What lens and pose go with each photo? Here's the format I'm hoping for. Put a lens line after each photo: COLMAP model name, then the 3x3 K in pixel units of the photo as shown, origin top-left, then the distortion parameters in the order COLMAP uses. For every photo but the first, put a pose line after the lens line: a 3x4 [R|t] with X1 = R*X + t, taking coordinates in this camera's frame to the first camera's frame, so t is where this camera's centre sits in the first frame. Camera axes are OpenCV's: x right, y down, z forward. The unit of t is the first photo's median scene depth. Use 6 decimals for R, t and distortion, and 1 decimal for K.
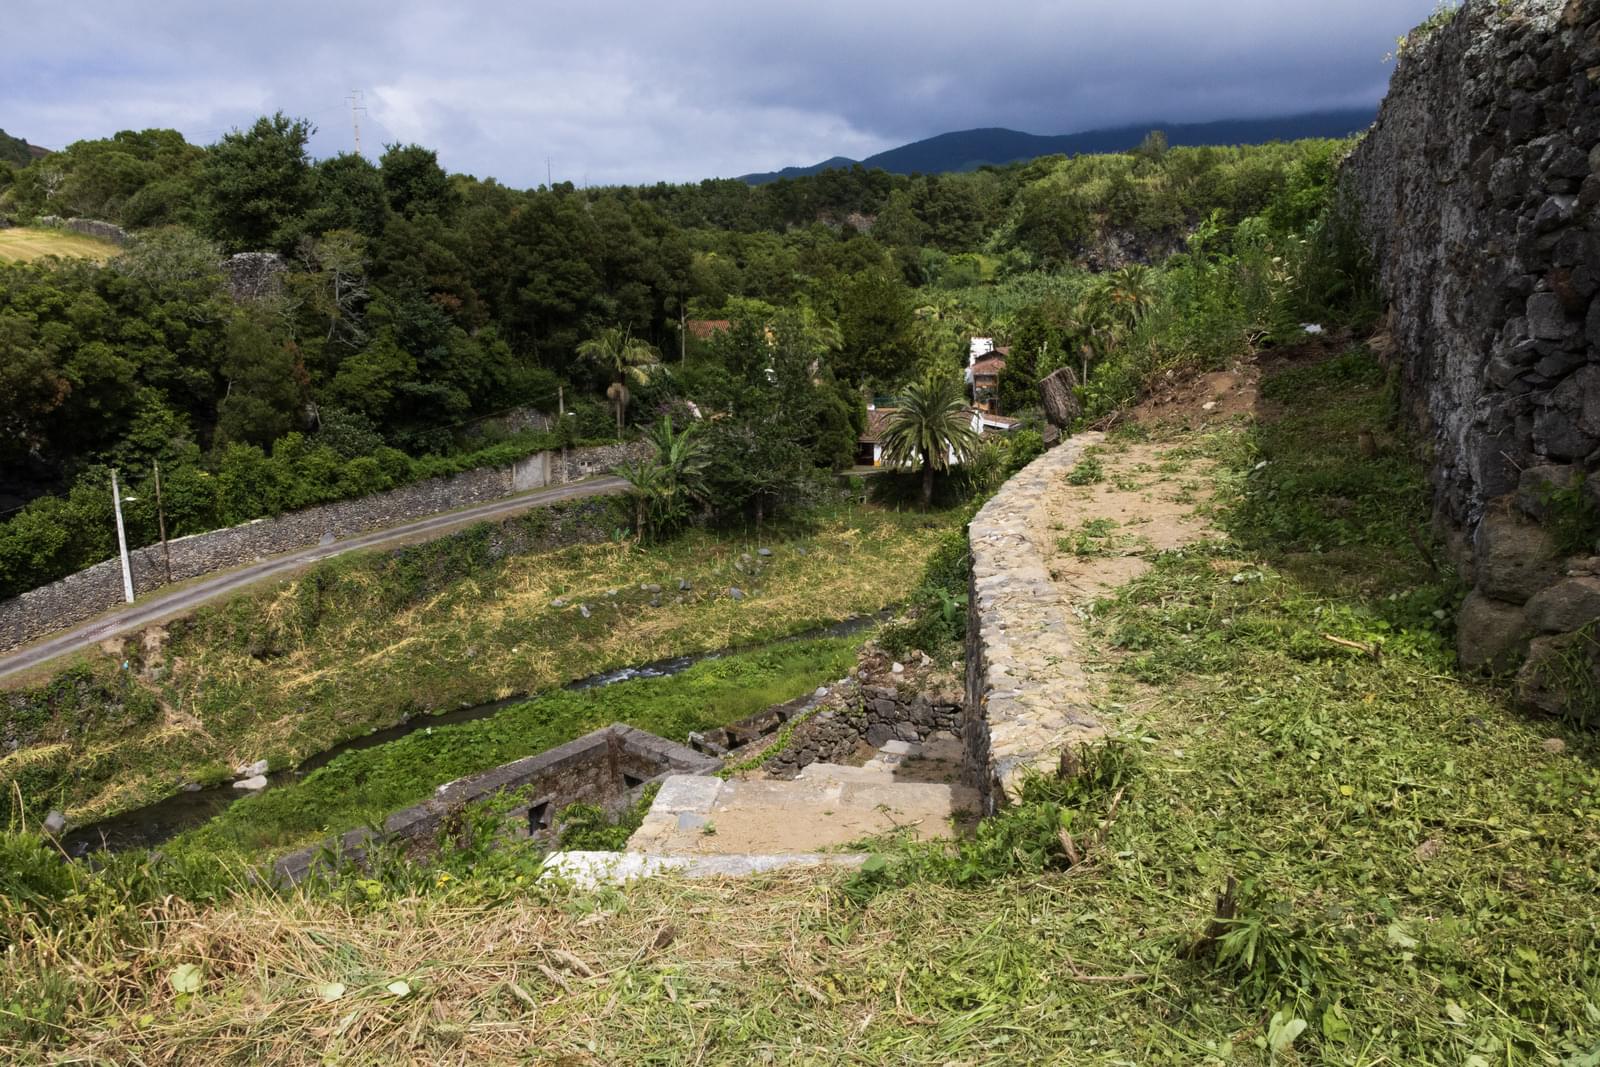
lens RADIAL K [[1323.3, 0, 795.3], [0, 1323.3, 525.1], [0, 0, 1]] dist [0.009163, 0.002949]
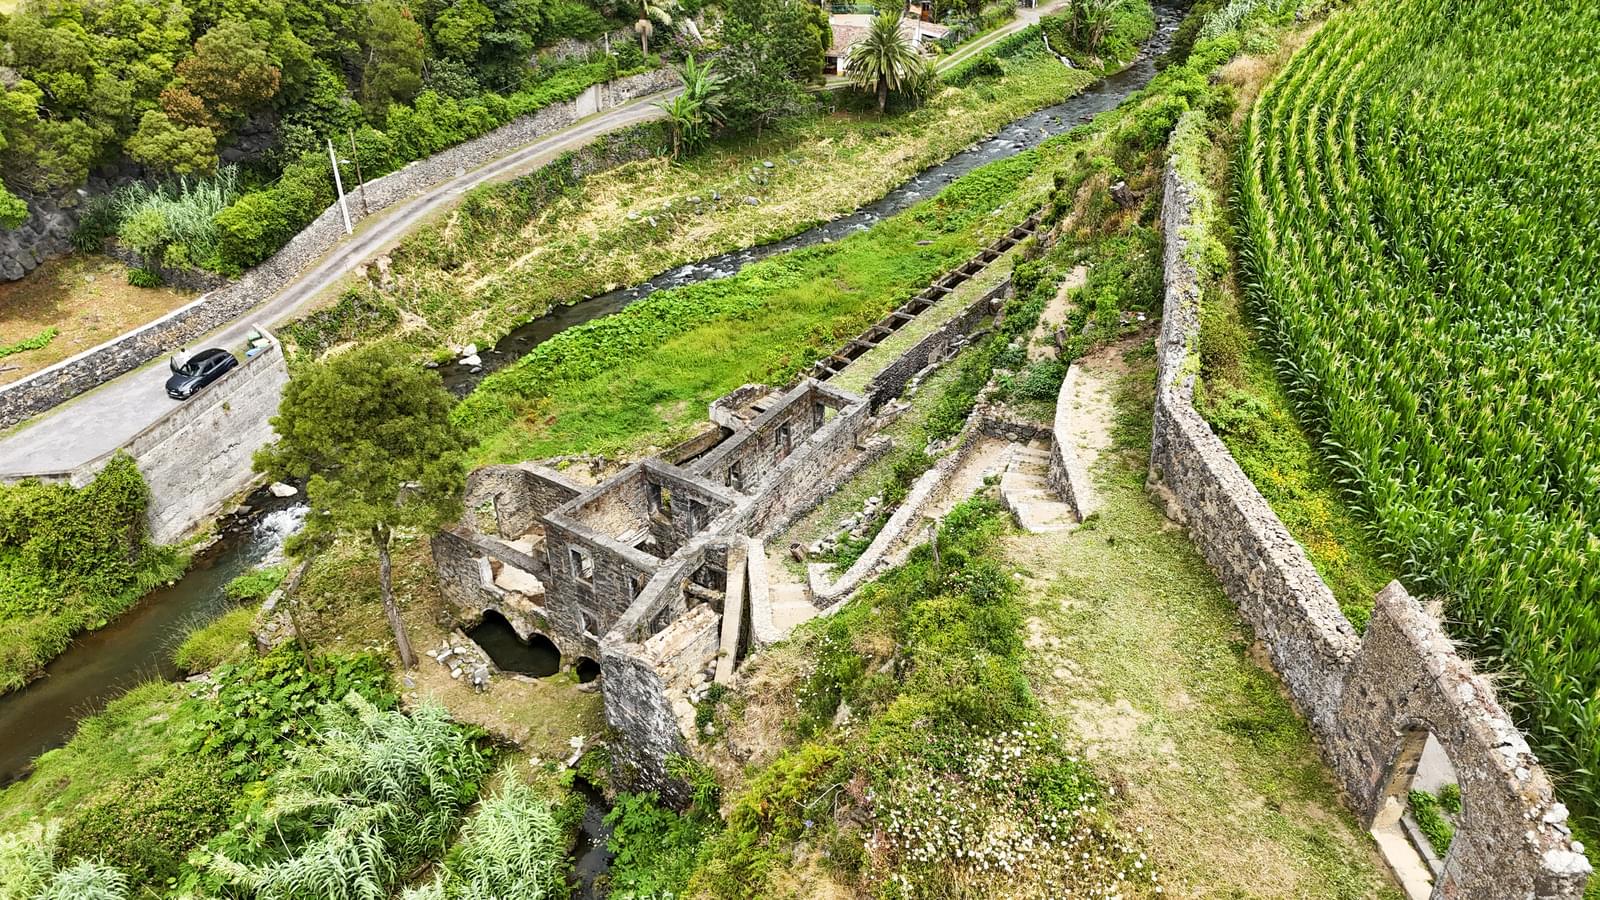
lens RADIAL K [[1192.0, 0, 800.0], [0, 1192.0, 450.0], [0, 0, 1]] dist [0.087578, -0.001223]
pose [[0.996394, -0.033437, 0.077981, -0.110436], [0.004939, 0.940373, 0.340109, -0.139801], [-0.084704, -0.338498, 0.937147, -0.289824]]
